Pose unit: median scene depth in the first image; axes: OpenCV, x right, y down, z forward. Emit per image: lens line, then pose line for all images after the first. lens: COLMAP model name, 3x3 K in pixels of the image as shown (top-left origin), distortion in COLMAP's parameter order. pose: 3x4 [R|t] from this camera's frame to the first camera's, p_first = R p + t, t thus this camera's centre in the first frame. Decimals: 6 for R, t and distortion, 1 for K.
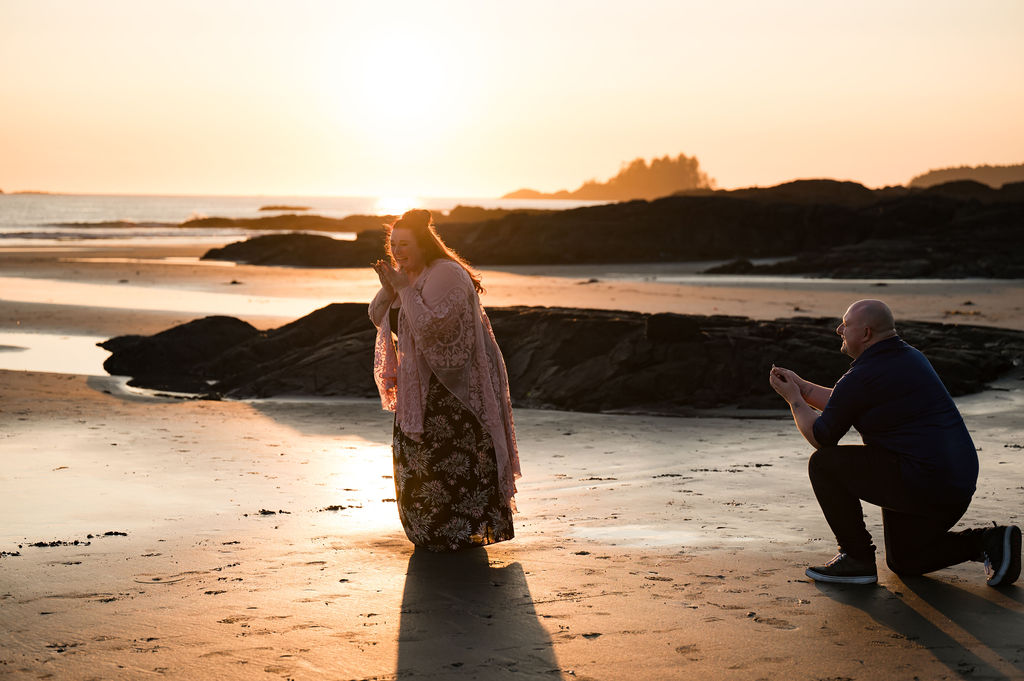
lens RADIAL K [[2023.2, 0, 513.9], [0, 2023.2, 335.2], [0, 0, 1]] dist [-0.009747, 0.000000]
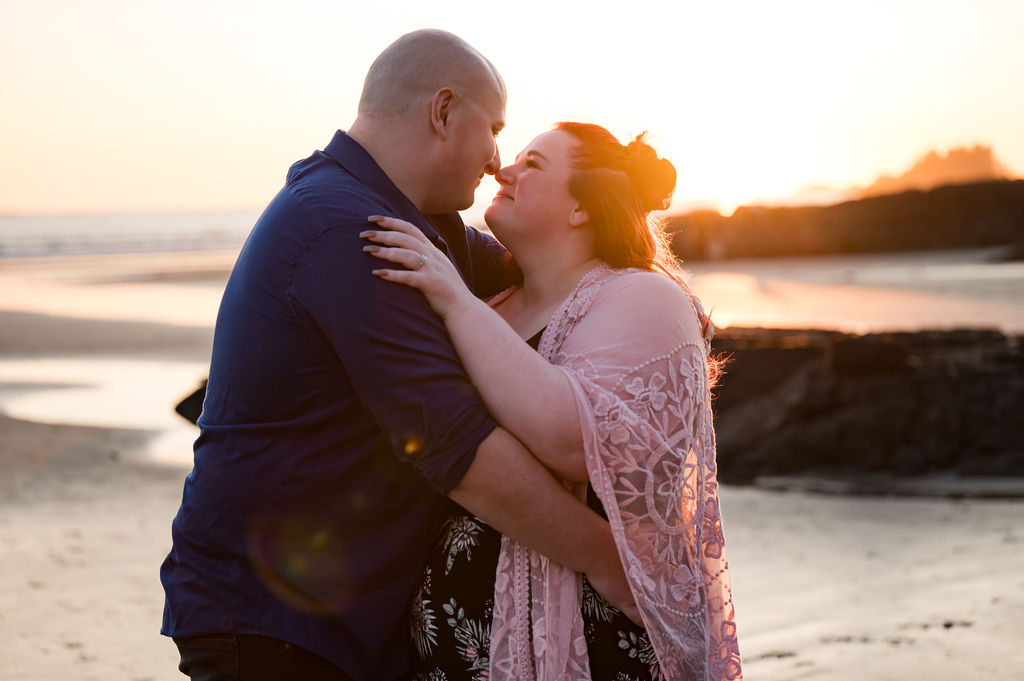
lens RADIAL K [[2023.2, 0, 517.5], [0, 2023.2, 337.2], [0, 0, 1]] dist [-0.009747, 0.000000]
pose [[0.989568, -0.021594, -0.142437, 0.037574], [0.021636, 0.999765, -0.001254, -0.007238], [0.142431, -0.001840, 0.989803, 0.192892]]
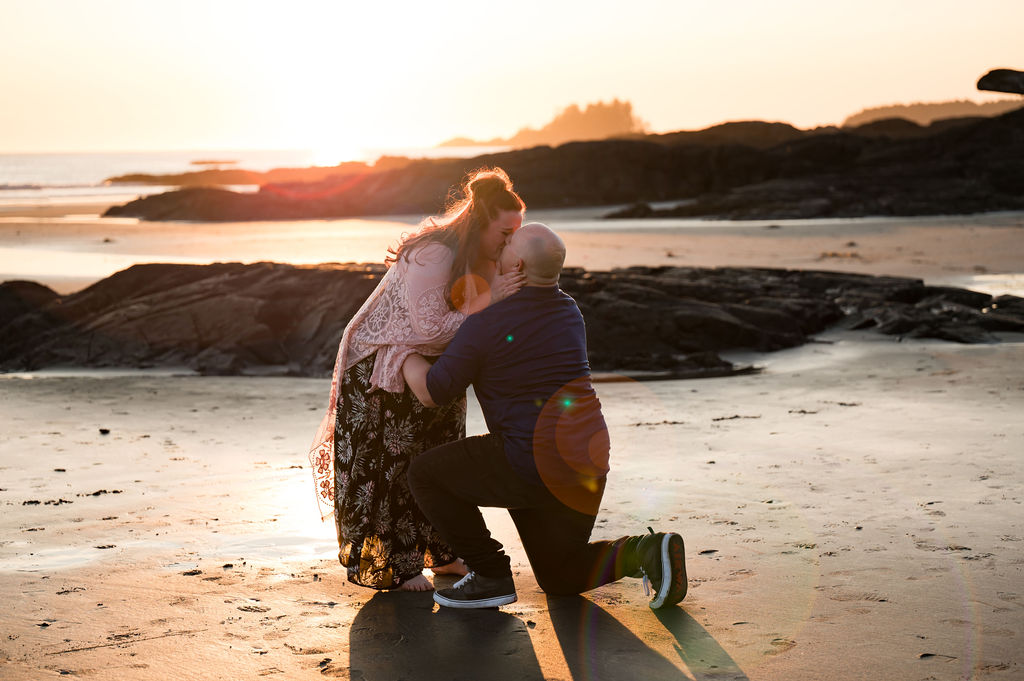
lens RADIAL K [[2023.2, 0, 513.8], [0, 2023.2, 308.1], [0, 0, 1]] dist [-0.009747, 0.000000]
pose [[0.999246, -0.026124, 0.028723, 0.046623], [0.025767, 0.999587, 0.012722, -0.002359], [-0.029043, -0.011973, 0.999506, 0.055988]]
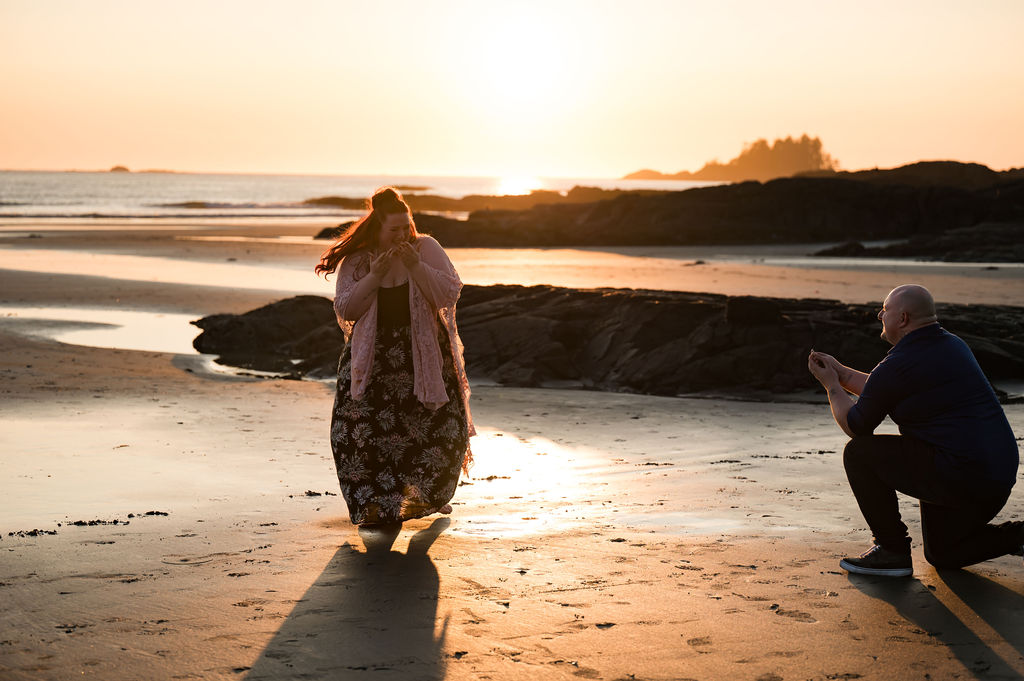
lens RADIAL K [[2023.2, 0, 512.1], [0, 2023.2, 339.1], [0, 0, 1]] dist [-0.009747, 0.000000]
pose [[0.998147, 0.008990, -0.060186, 0.013159], [-0.008292, 0.999896, 0.011835, -0.000437], [0.060286, -0.011314, 0.998117, 0.004951]]
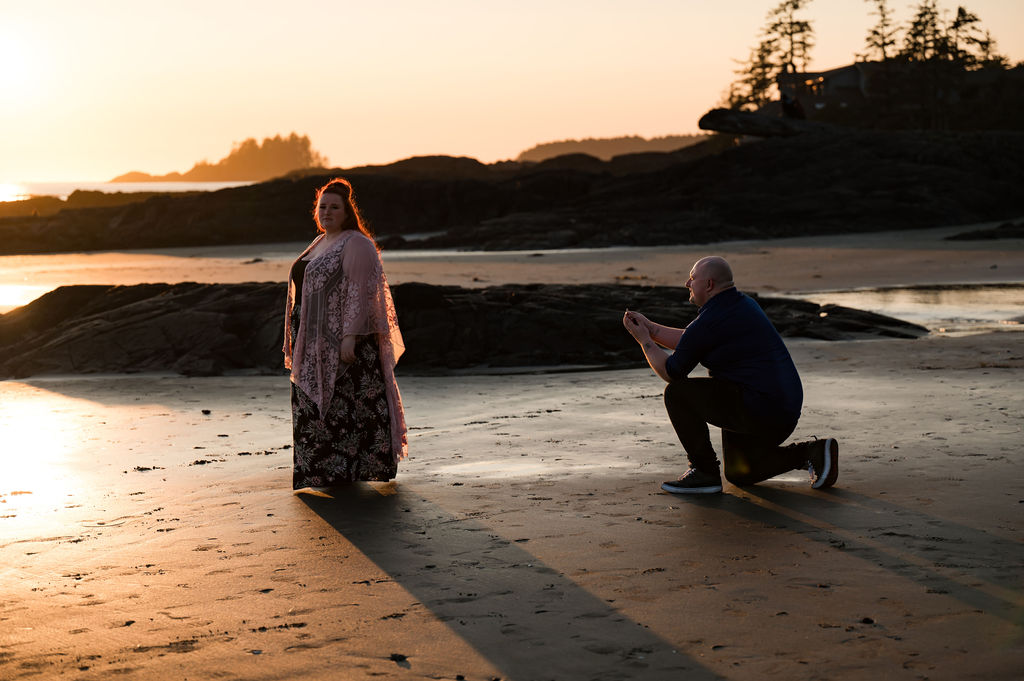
lens RADIAL K [[2023.2, 0, 516.6], [0, 2023.2, 345.4], [0, 0, 1]] dist [-0.009747, 0.000000]
pose [[0.981210, -0.039128, 0.188932, -0.047888], [0.036204, 0.999166, 0.018908, 0.002623], [-0.189514, -0.011713, 0.981808, -0.044737]]
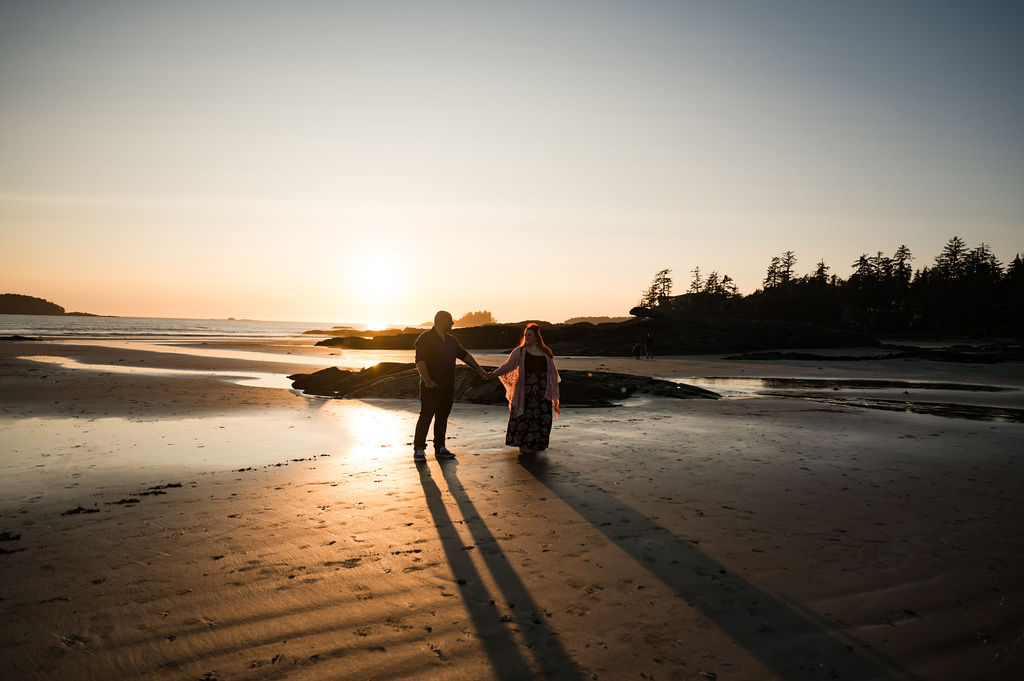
lens RADIAL K [[718.3, 0, 520.0], [0, 718.3, 341.6], [0, 0, 1]] dist [-0.017165, 0.002630]
pose [[0.991120, 0.015484, 0.132065, -0.027529], [-0.009348, 0.998853, -0.046957, -0.000548], [-0.132641, 0.045305, 0.990128, 0.033307]]
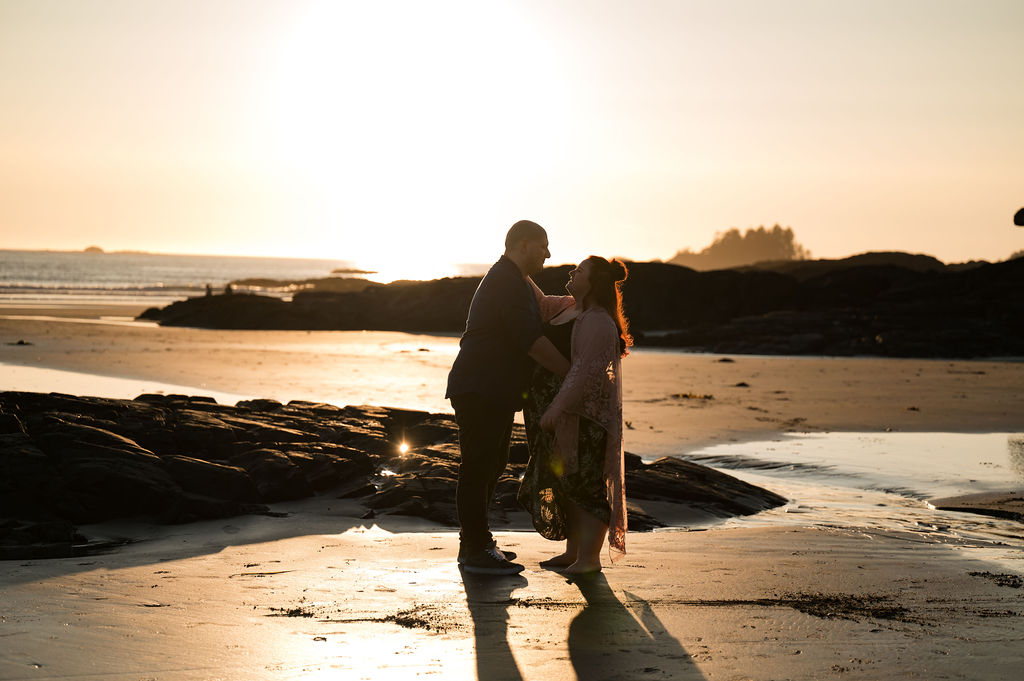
lens RADIAL K [[2023.2, 0, 517.8], [0, 2023.2, 338.2], [0, 0, 1]] dist [-0.009747, 0.000000]
pose [[0.998583, 0.020153, -0.049259, 0.223239], [-0.021719, 0.999269, -0.031472, -0.008372], [0.048589, 0.032497, 0.998290, 0.191490]]
